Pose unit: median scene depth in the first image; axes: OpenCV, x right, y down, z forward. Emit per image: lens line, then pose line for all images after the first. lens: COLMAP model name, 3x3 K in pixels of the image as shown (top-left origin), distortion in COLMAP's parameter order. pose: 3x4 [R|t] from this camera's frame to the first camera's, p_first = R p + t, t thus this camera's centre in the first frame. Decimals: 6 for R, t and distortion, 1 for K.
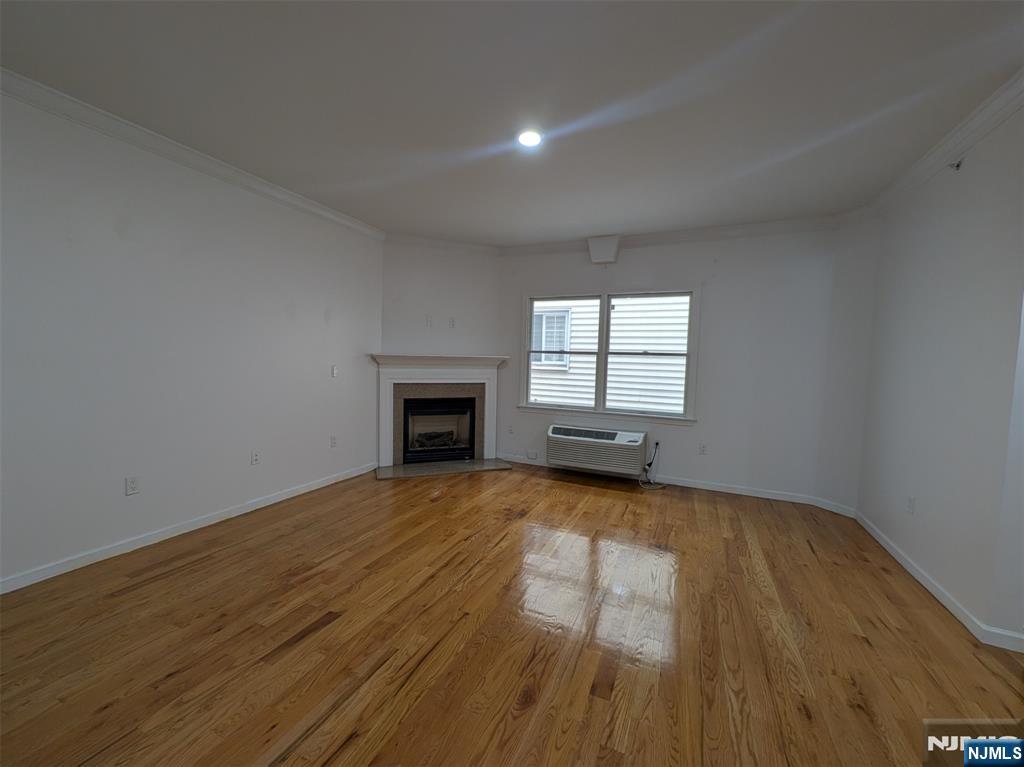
lens RADIAL K [[406.0, 0, 515.6], [0, 406.0, 384.0], [0, 0, 1]] dist [0.004177, 0.000191]
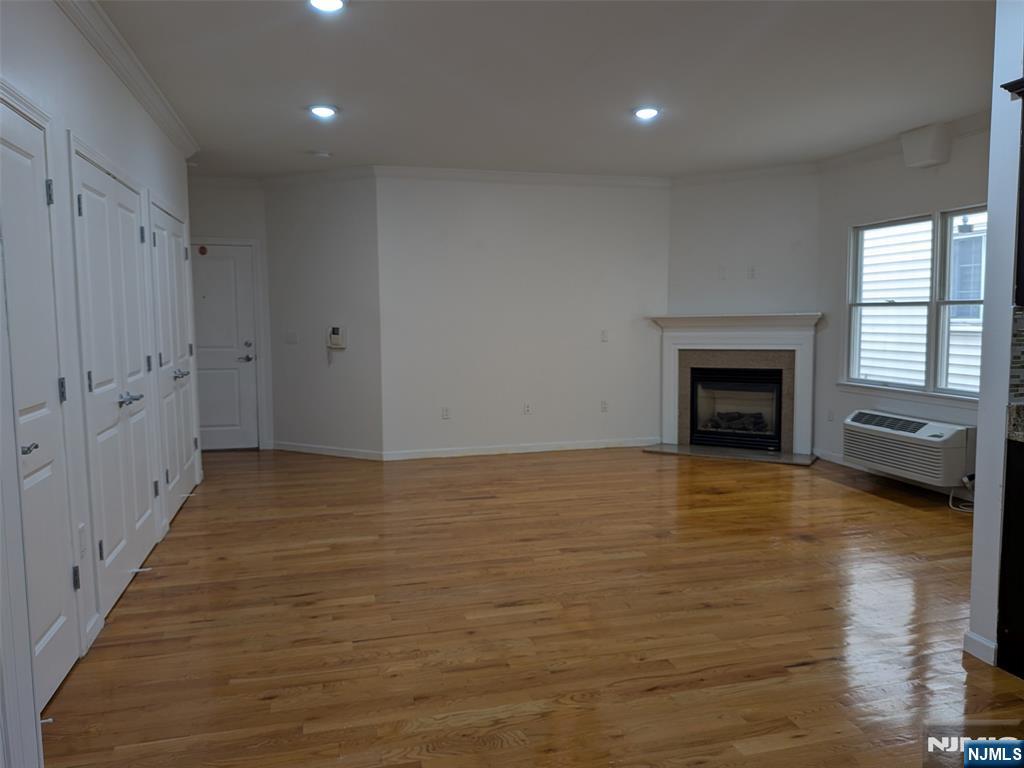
lens RADIAL K [[737.3, 0, 512.0], [0, 737.3, 384.0], [0, 0, 1]] dist [0.045122, -0.090933]
pose [[0.620788, 0.038587, -0.783028, 0.723016], [-0.022324, 0.999253, 0.031544, 0.030898], [0.783661, -0.002102, 0.621186, -0.262706]]
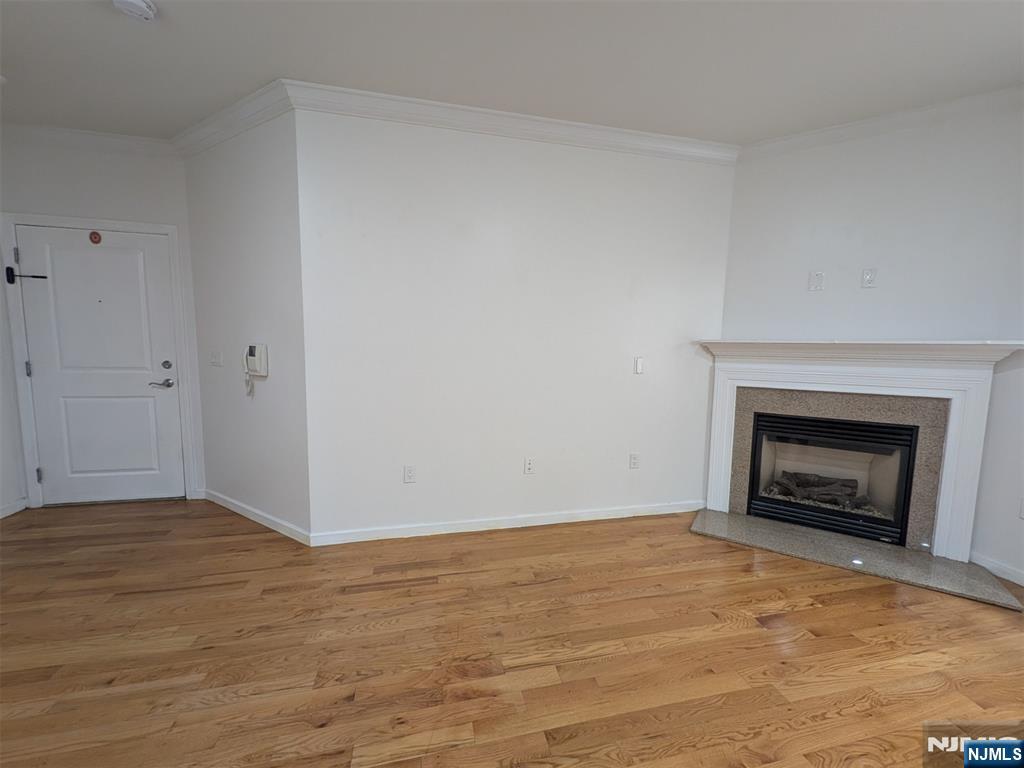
lens RADIAL K [[406.0, 0, 515.6], [0, 406.0, 384.5], [0, 0, 1]] dist [0.004177, 0.000191]
pose [[0.592883, 0.067983, -0.802414, 0.004277], [-0.047515, 0.997647, 0.049416, -0.019889], [0.803885, 0.008829, 0.594719, 0.343596]]
